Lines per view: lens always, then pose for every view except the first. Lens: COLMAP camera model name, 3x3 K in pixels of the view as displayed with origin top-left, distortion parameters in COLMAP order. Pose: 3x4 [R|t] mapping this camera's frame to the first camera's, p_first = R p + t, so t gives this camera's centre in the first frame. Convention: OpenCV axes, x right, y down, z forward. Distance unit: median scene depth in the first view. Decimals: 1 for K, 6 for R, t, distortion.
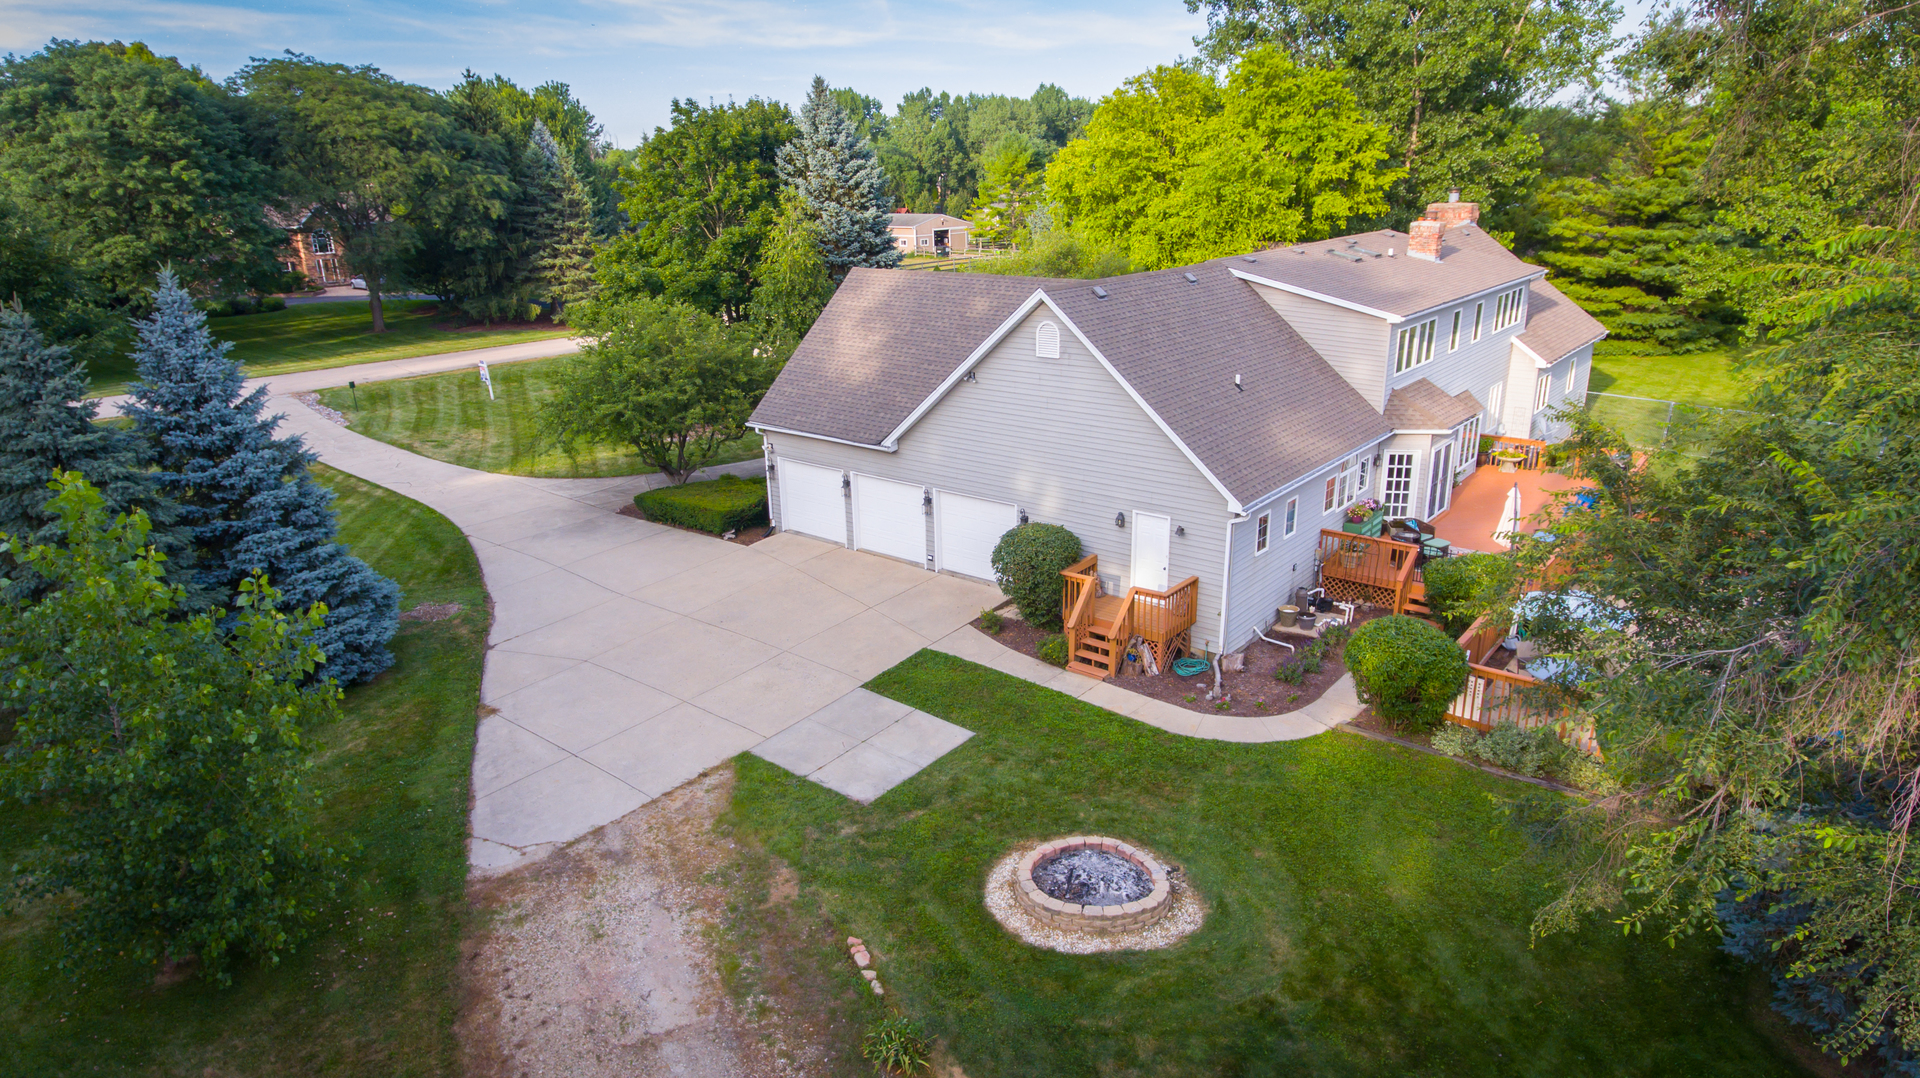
lens RADIAL K [[1107.6, 0, 962.9], [0, 1107.6, 538.0], [0, 0, 1]] dist [0.004495, -0.004835]
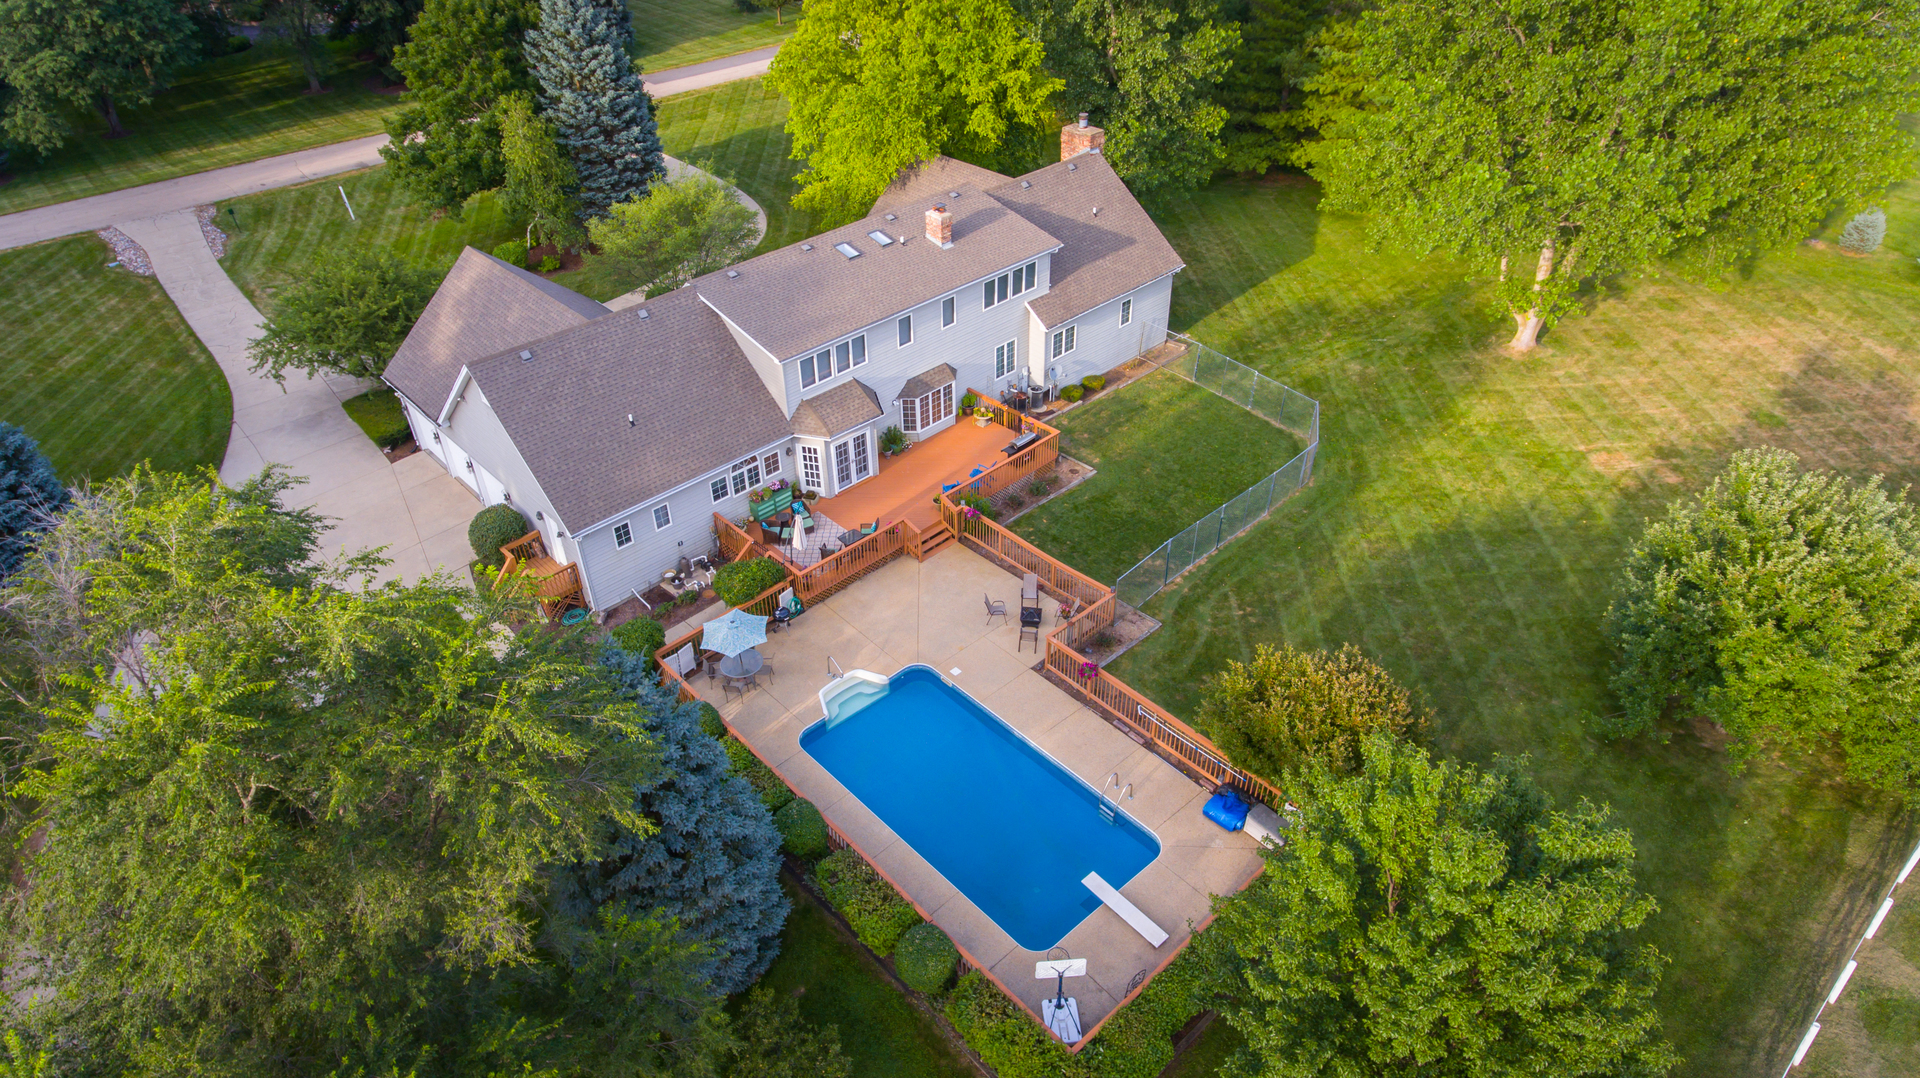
lens RADIAL K [[1107.6, 0, 942.1], [0, 1107.6, 533.2], [0, 0, 1]] dist [0.004495, -0.004835]
pose [[0.991891, 0.074119, -0.103245, 0.414768], [-0.038568, 0.949573, 0.311164, -0.238178], [0.121101, -0.304659, 0.944731, -0.175600]]
